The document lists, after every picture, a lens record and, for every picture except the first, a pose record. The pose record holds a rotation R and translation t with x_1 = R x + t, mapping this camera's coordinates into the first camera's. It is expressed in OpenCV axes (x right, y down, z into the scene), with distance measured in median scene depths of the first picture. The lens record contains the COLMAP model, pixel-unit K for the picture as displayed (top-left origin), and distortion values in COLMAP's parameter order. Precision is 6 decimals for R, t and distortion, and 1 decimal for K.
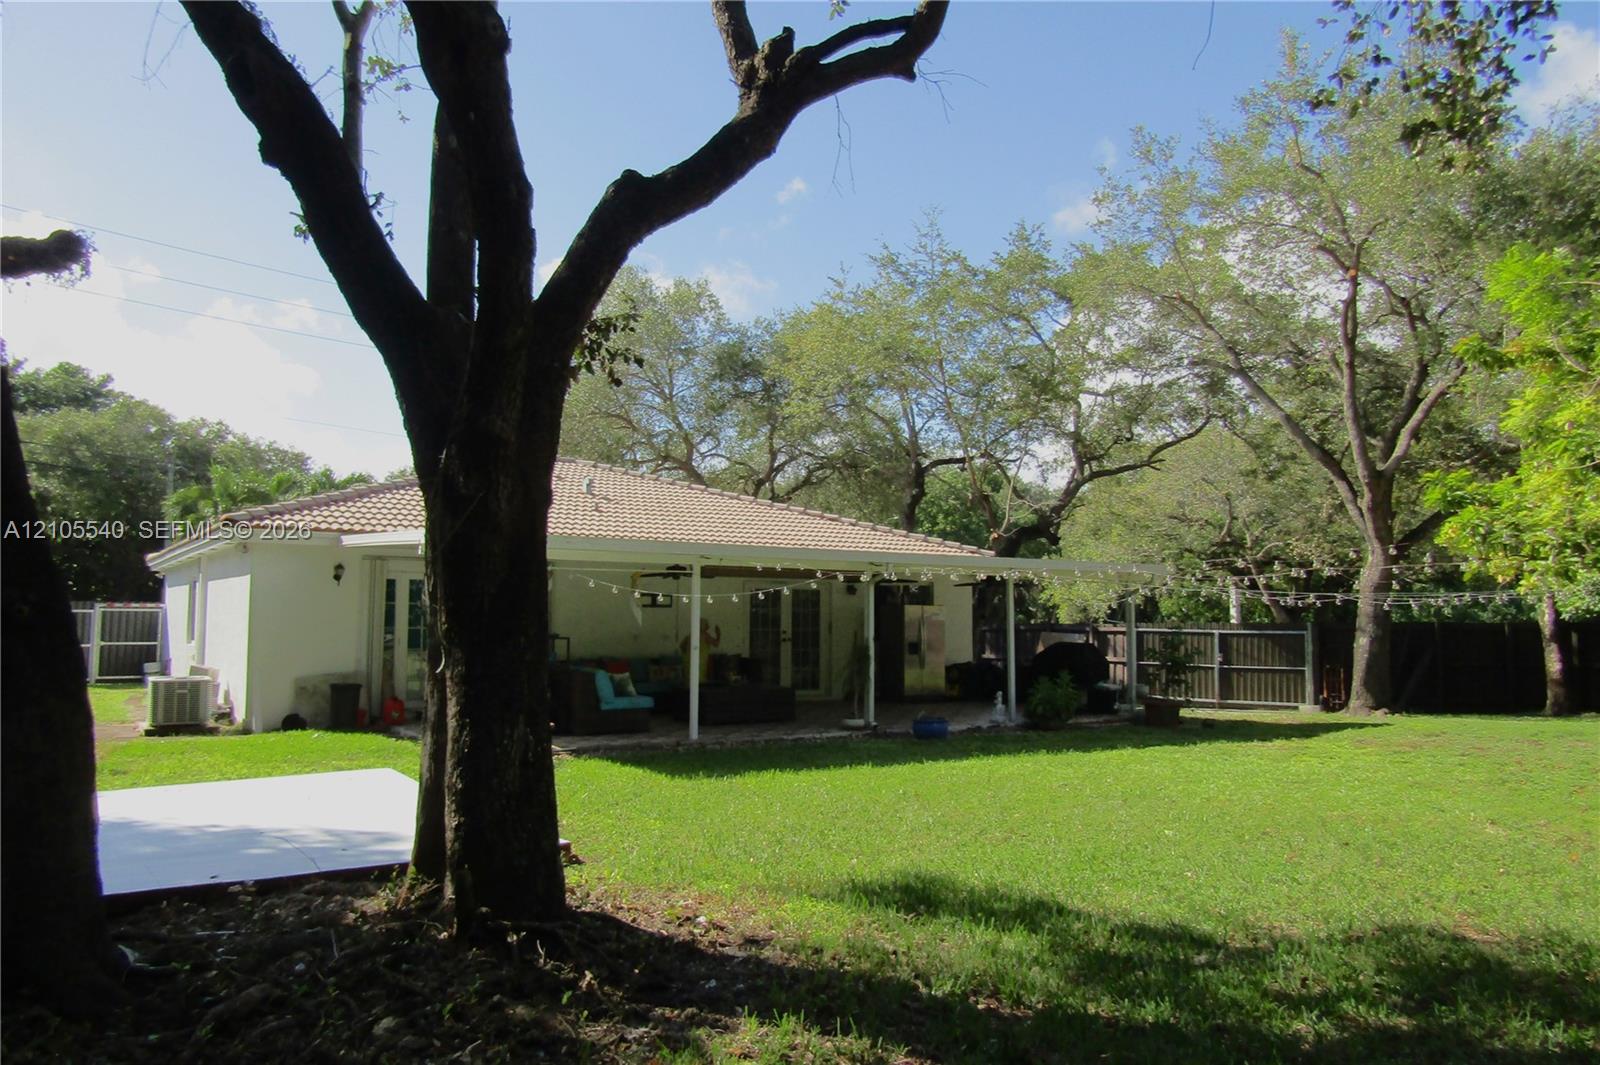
lens RADIAL K [[1182.1, 0, 811.0], [0, 1182.1, 539.2], [0, 0, 1]] dist [-0.004847, 0.005596]
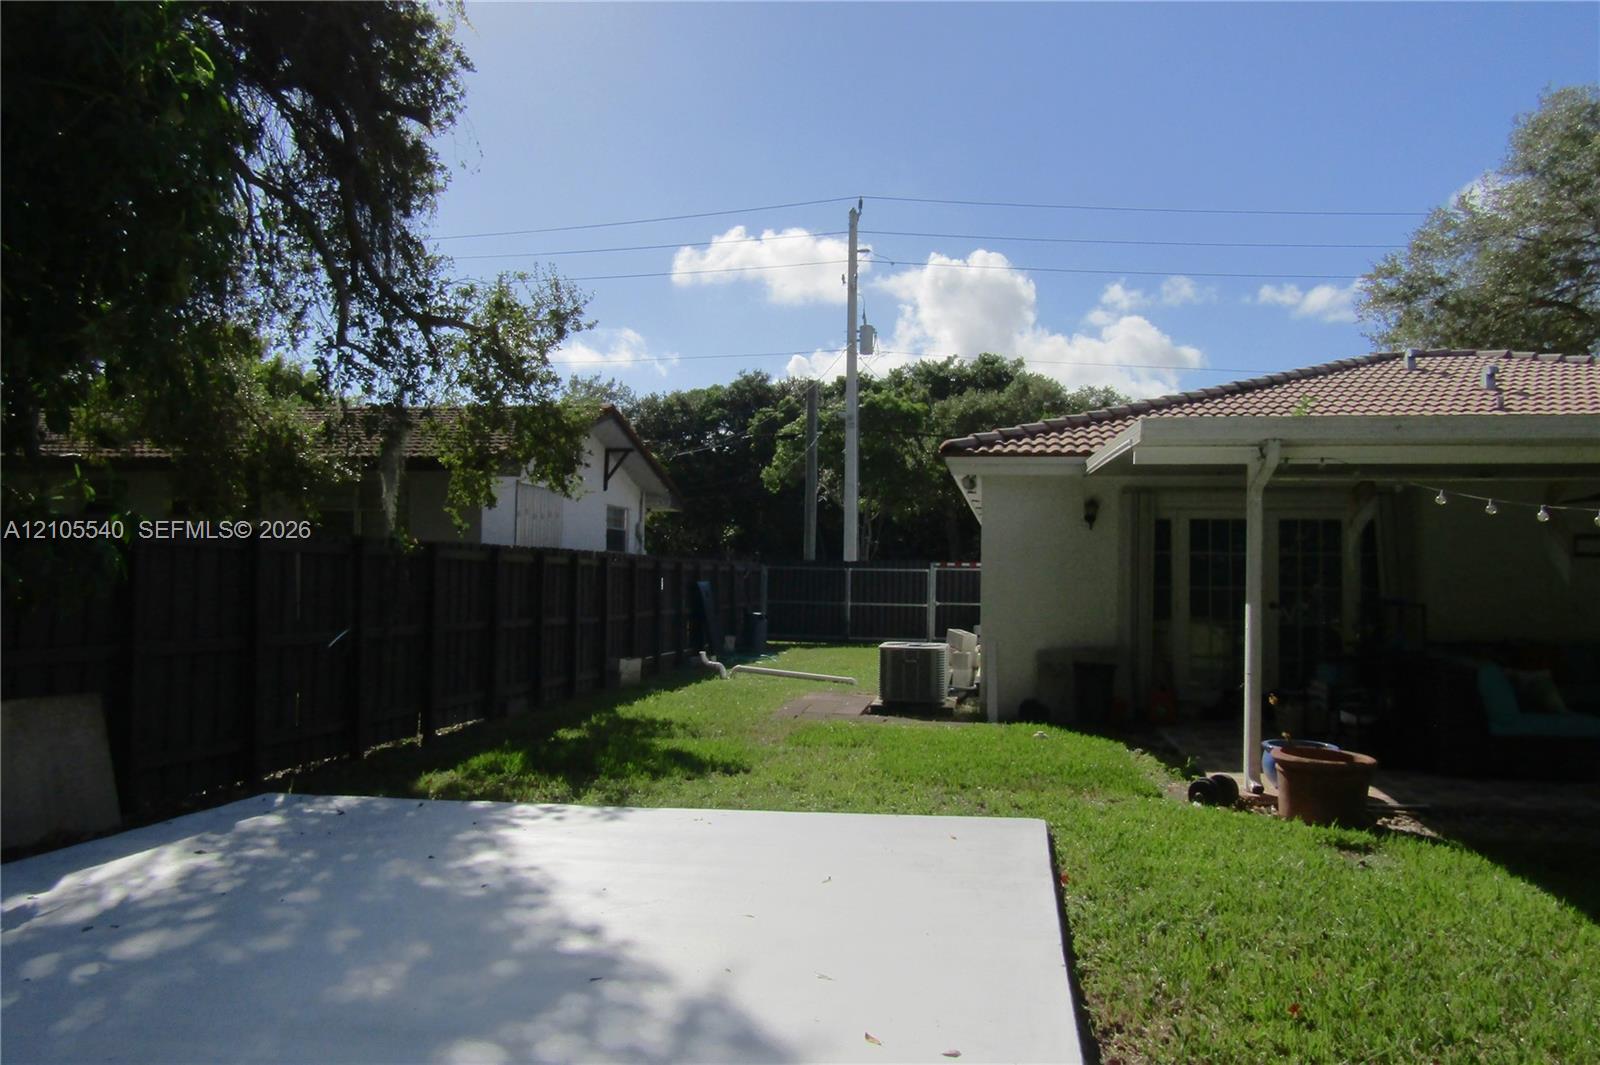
lens RADIAL K [[1143.6, 0, 807.2], [0, 1143.6, 543.6], [0, 0, 1]] dist [-0.005705, -0.000866]
pose [[0.724733, -0.018556, -0.688780, -0.026904], [0.040222, 0.999072, 0.015406, 0.022807], [0.687855, -0.038869, 0.724807, 0.271643]]
